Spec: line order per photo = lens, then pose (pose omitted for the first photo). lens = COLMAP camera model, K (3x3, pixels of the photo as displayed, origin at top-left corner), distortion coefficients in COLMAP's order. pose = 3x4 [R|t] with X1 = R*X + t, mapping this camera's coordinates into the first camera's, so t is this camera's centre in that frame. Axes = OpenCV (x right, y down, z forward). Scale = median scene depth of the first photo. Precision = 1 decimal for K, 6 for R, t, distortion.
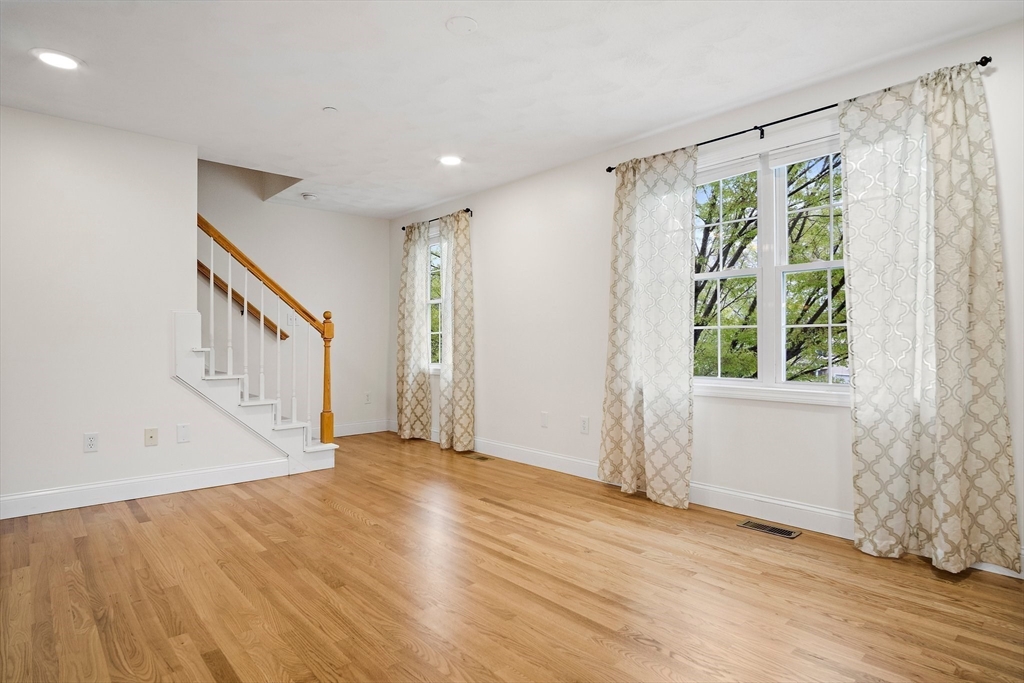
lens RADIAL K [[553.8, 0, 509.7], [0, 553.8, 334.2], [0, 0, 1]] dist [-0.018179, 0.001997]
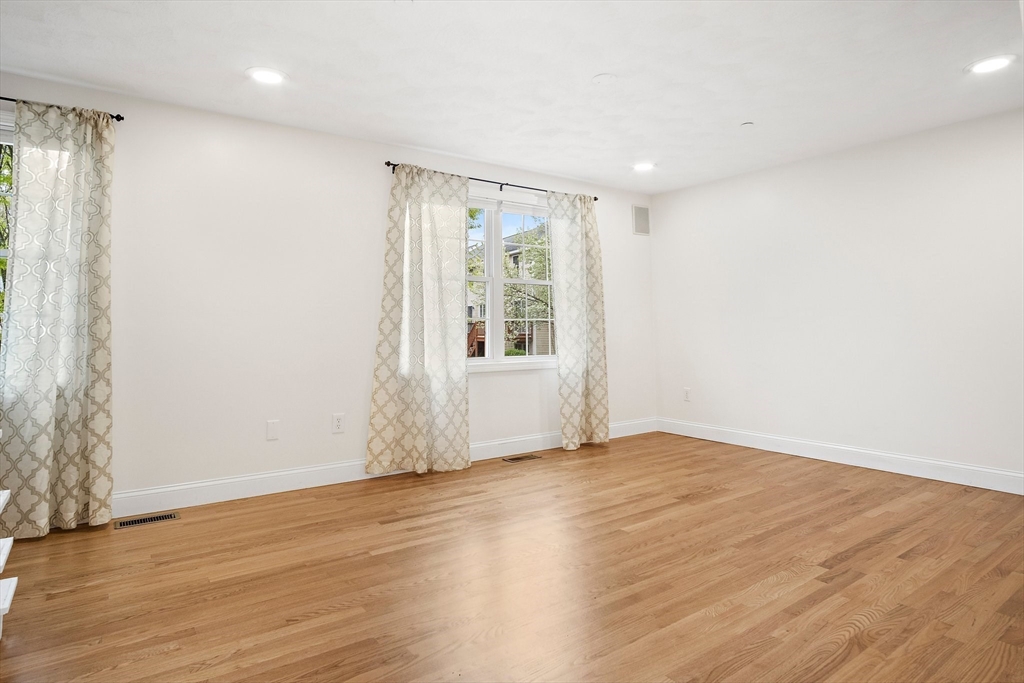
lens RADIAL K [[563.6, 0, 510.8], [0, 563.6, 266.4], [0, 0, 1]] dist [-0.023949, -0.000078]
pose [[0.119459, 0.108986, 0.986839, -0.961896], [-0.007923, 0.994030, -0.108821, 0.008180], [-0.992808, 0.005181, 0.119609, 0.764752]]
